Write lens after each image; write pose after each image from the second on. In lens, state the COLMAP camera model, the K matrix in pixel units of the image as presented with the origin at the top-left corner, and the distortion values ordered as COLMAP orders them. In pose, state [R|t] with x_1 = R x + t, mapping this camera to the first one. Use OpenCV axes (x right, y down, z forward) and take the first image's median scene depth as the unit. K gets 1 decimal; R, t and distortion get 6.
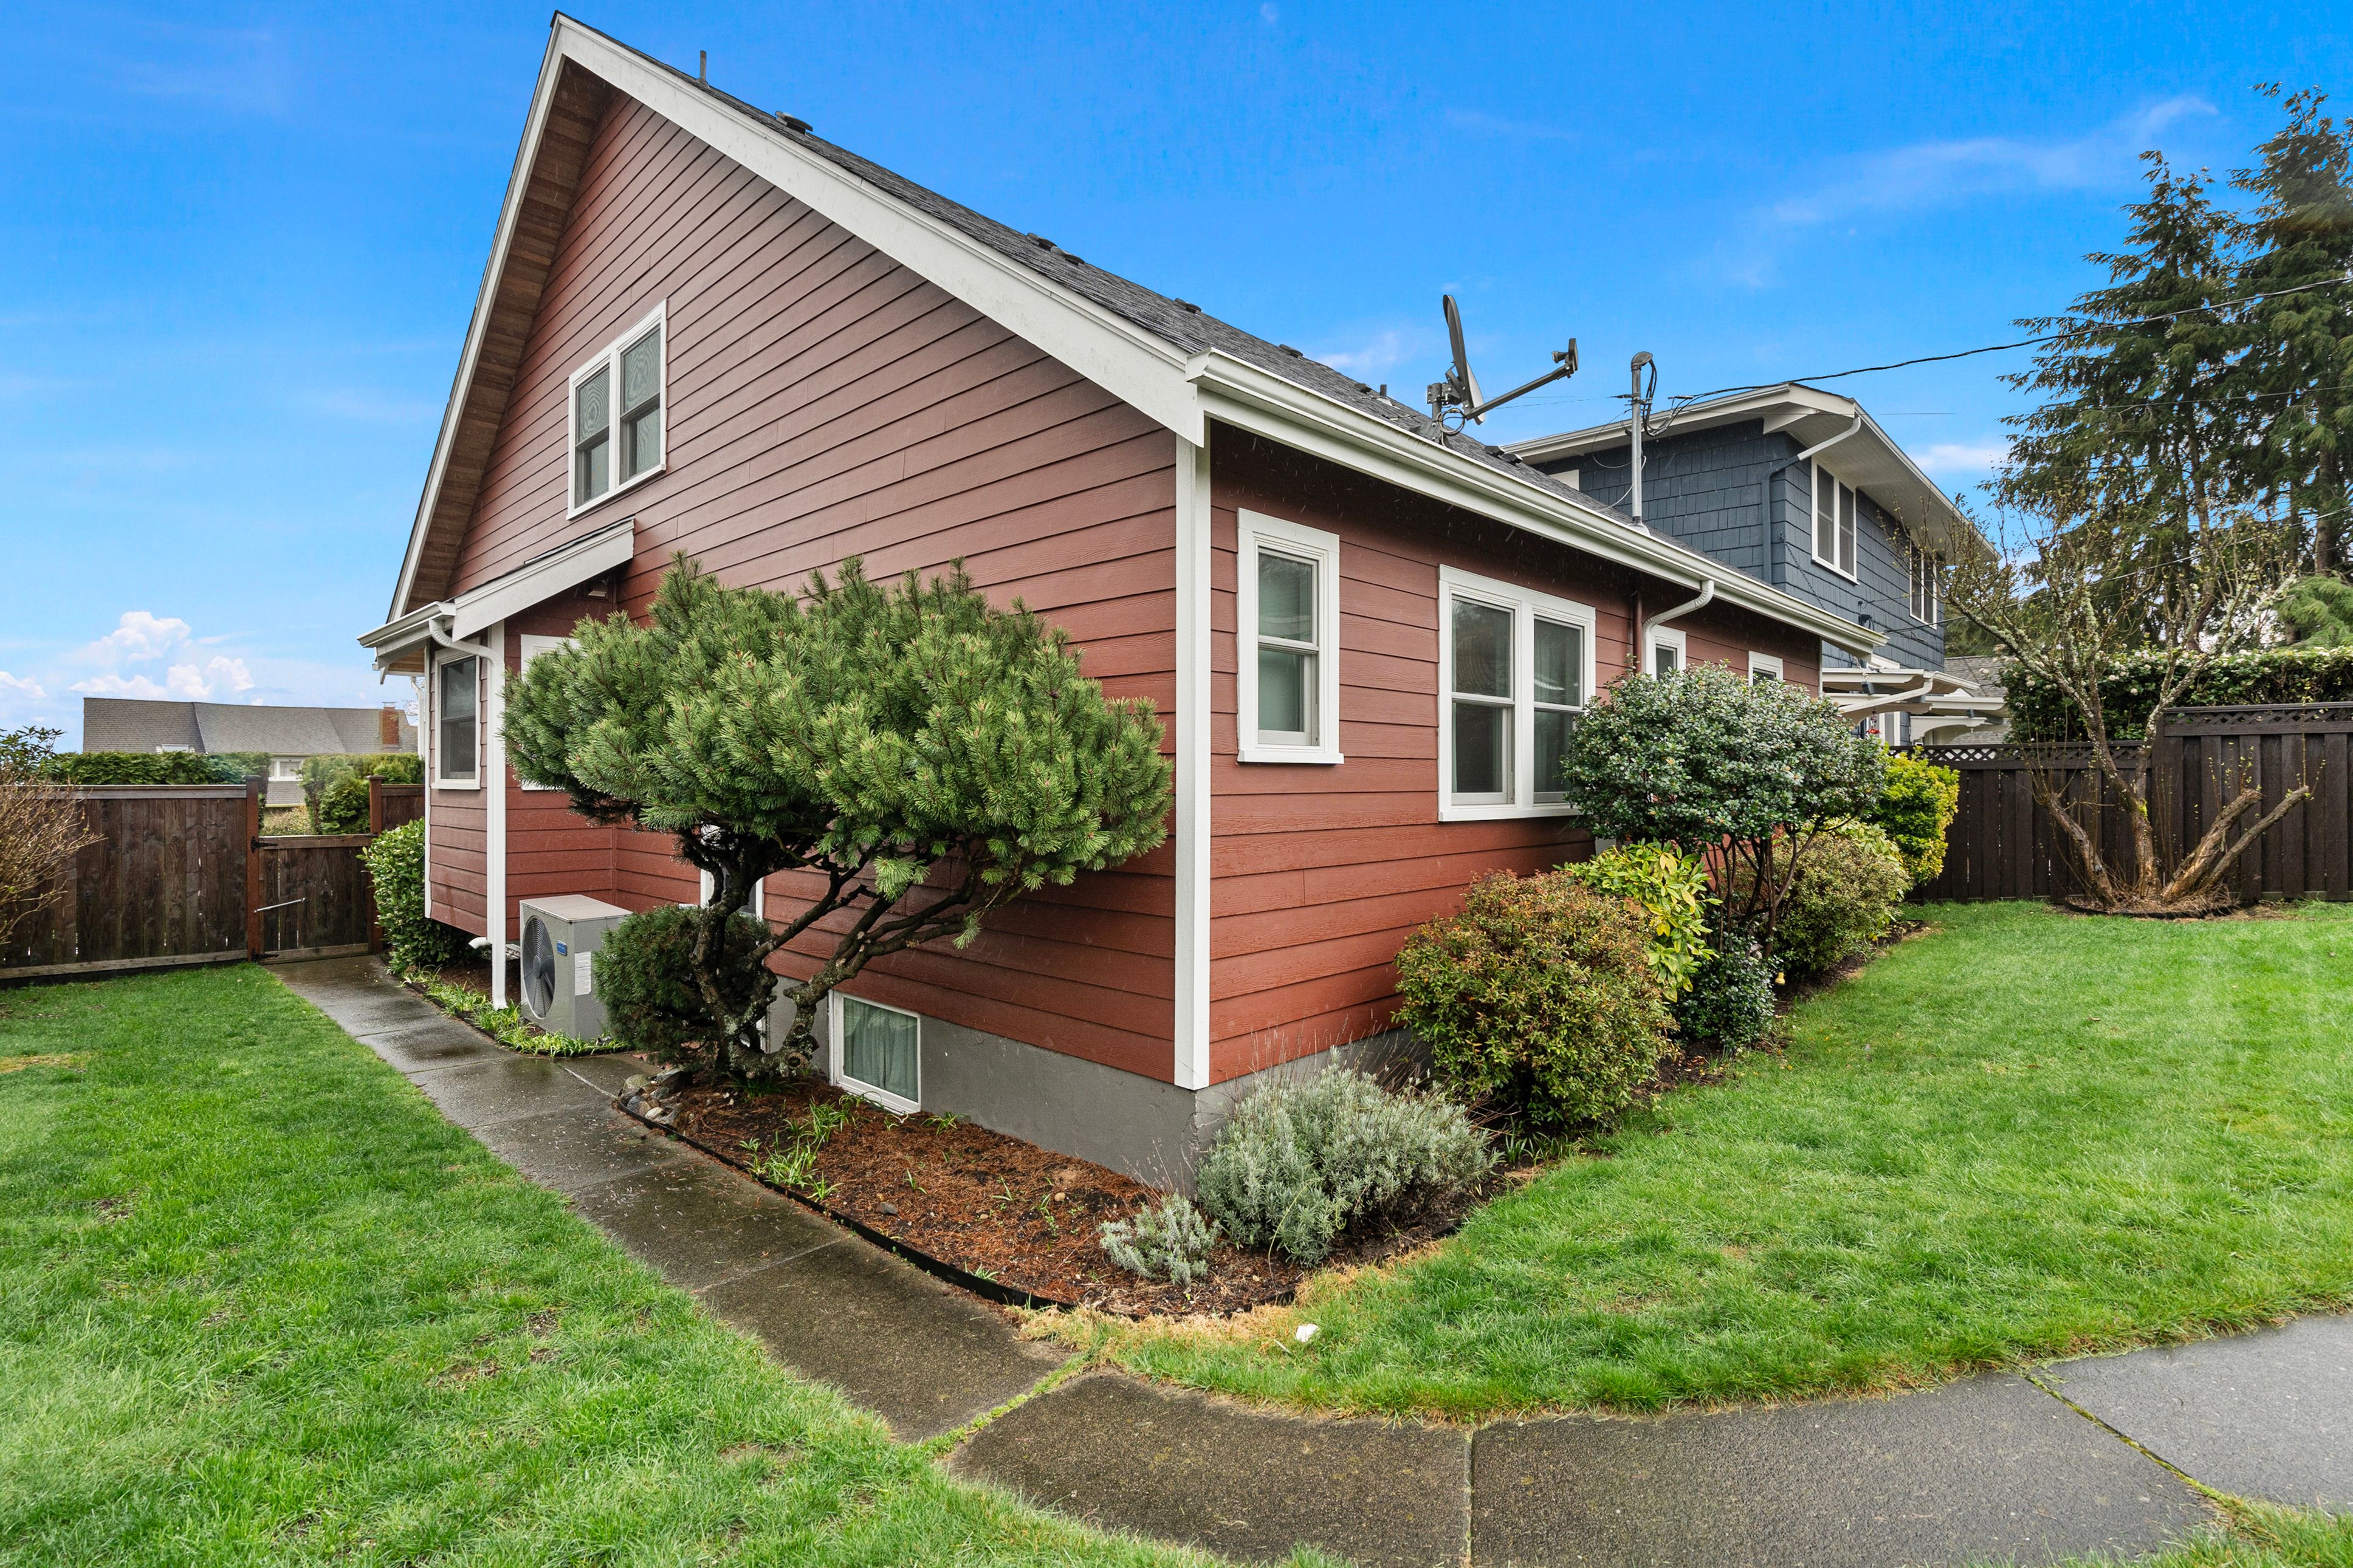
lens RADIAL K [[1073.8, 0, 1183.4], [0, 1073.8, 760.4], [0, 0, 1]] dist [-0.000612, -0.000091]
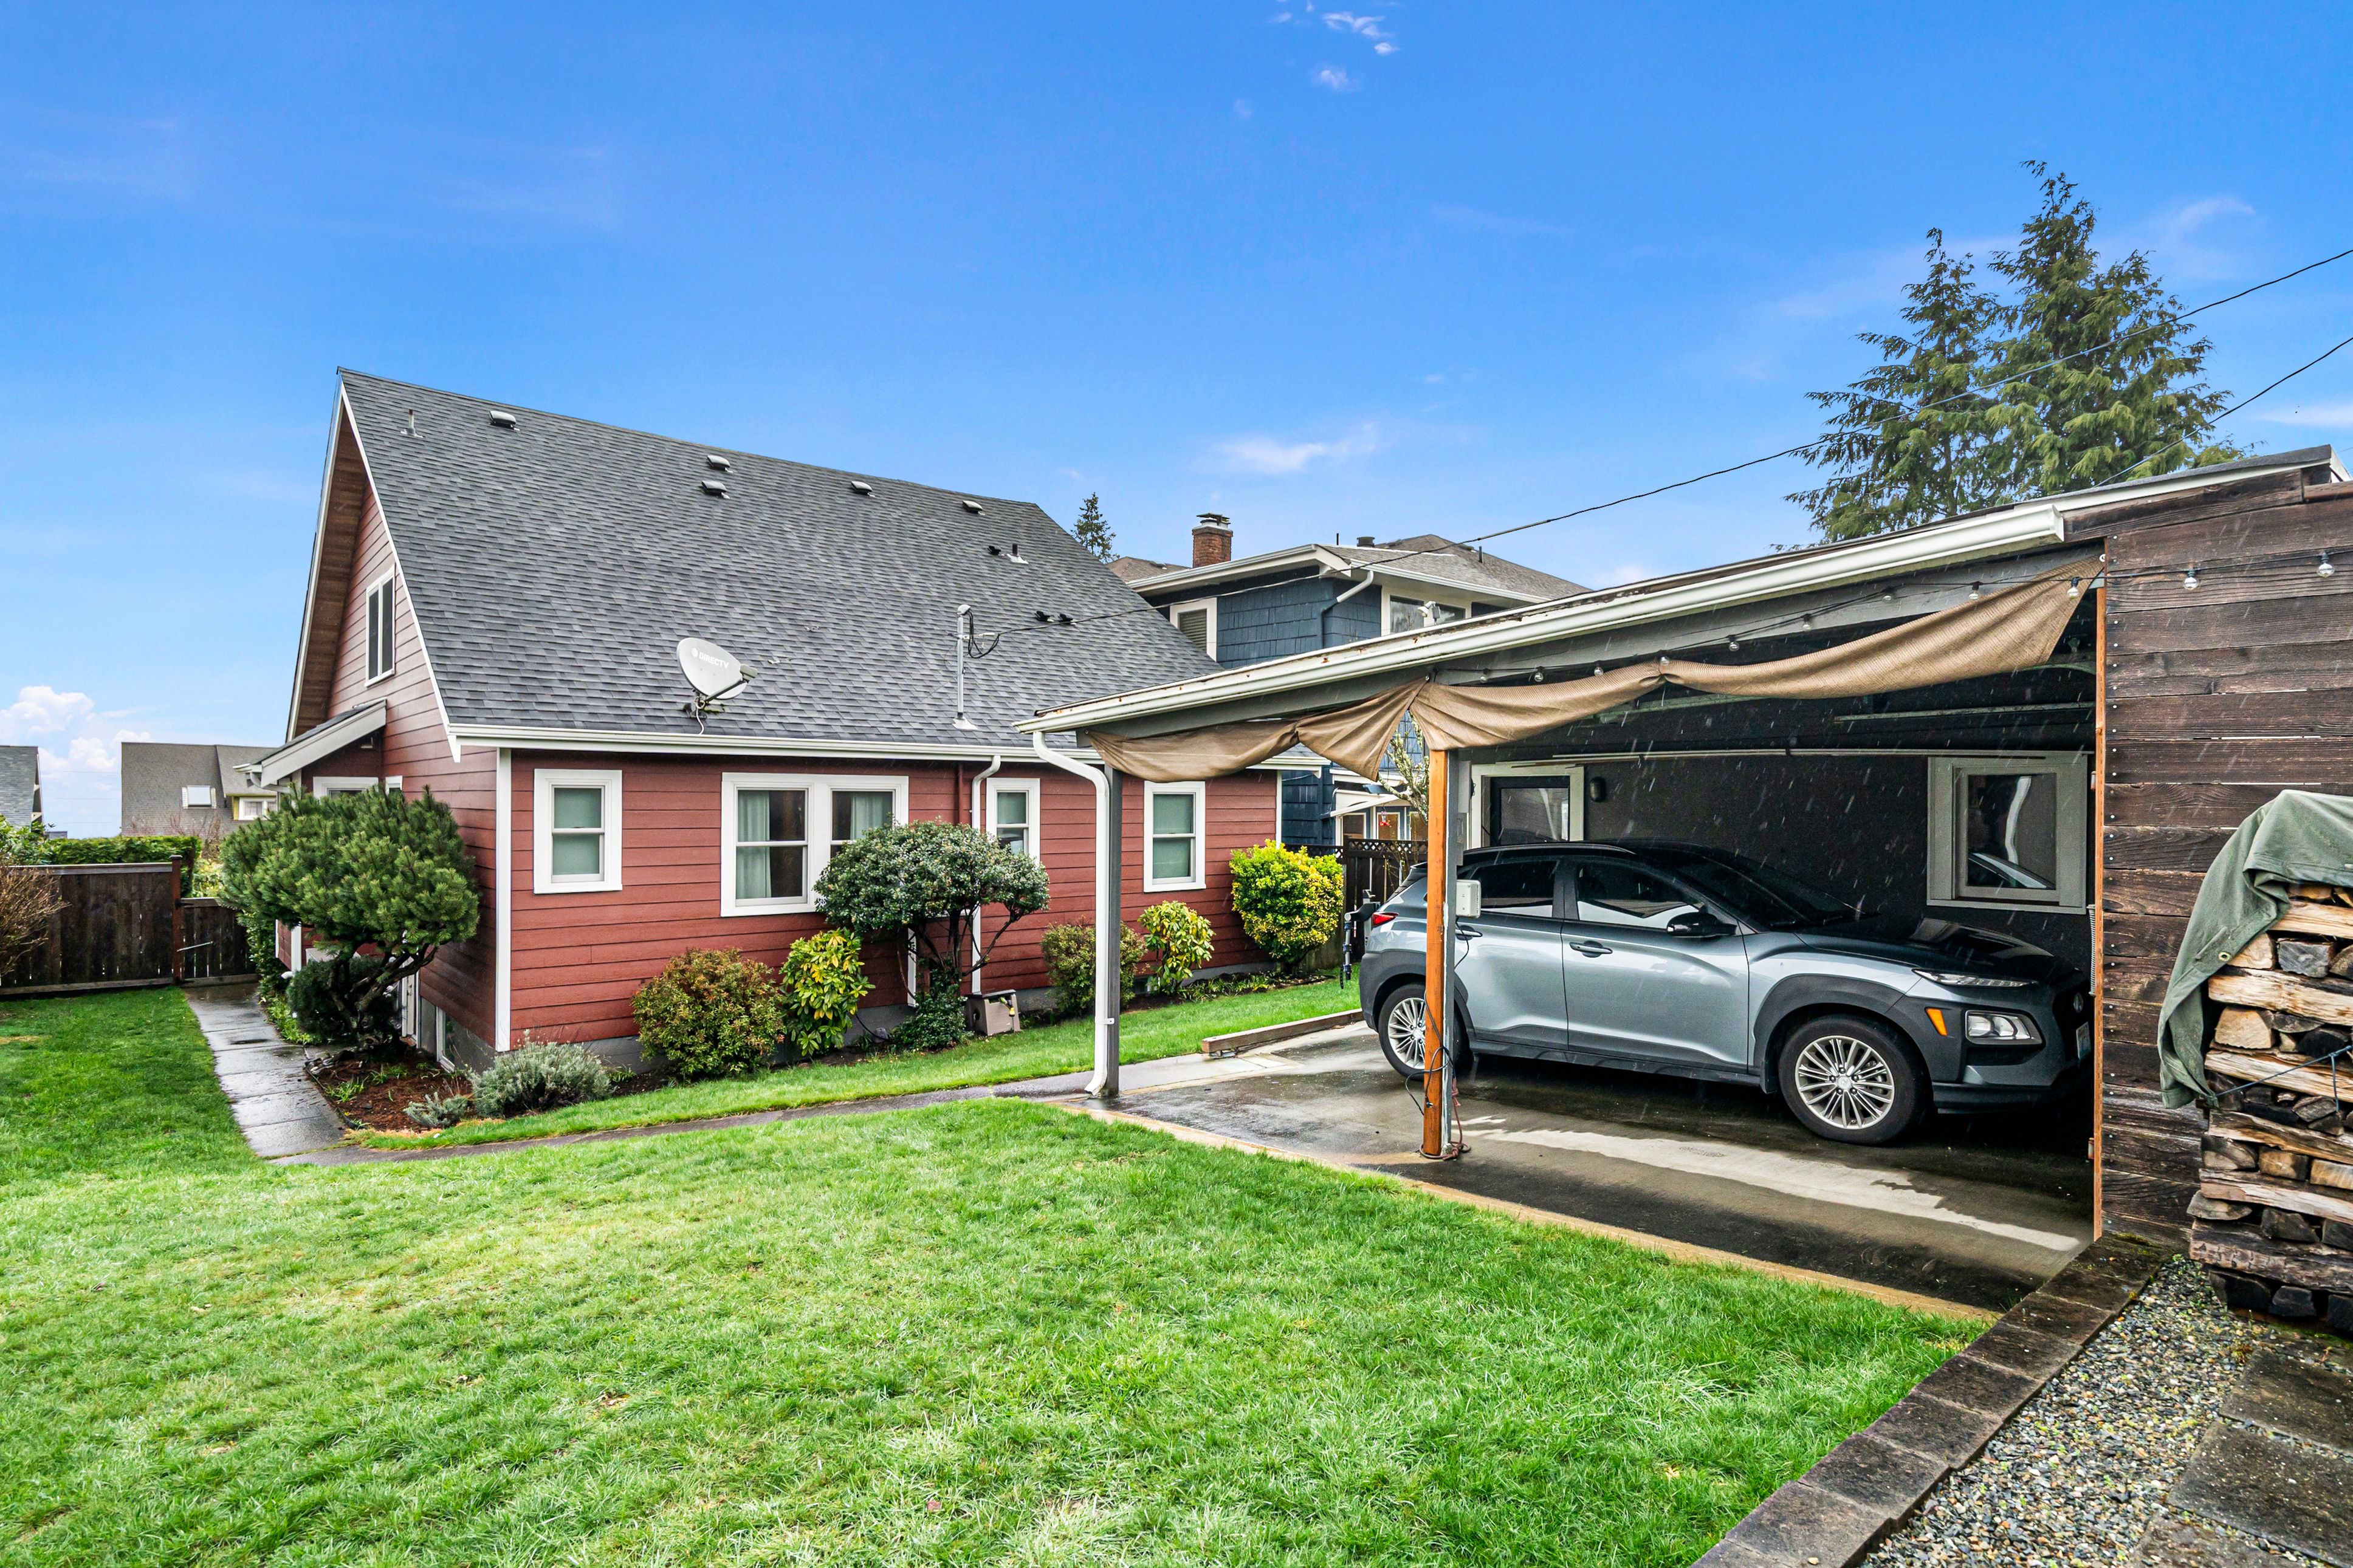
lens RADIAL K [[1214.1, 0, 1176.5], [0, 1214.1, 784.0], [0, 0, 1]] dist [0.005055, 0.000192]
pose [[0.995350, 0.000848, -0.096323, 0.655506], [-0.000369, 0.999987, 0.004993, -0.096125], [0.096326, -0.004934, 0.995338, -0.520862]]
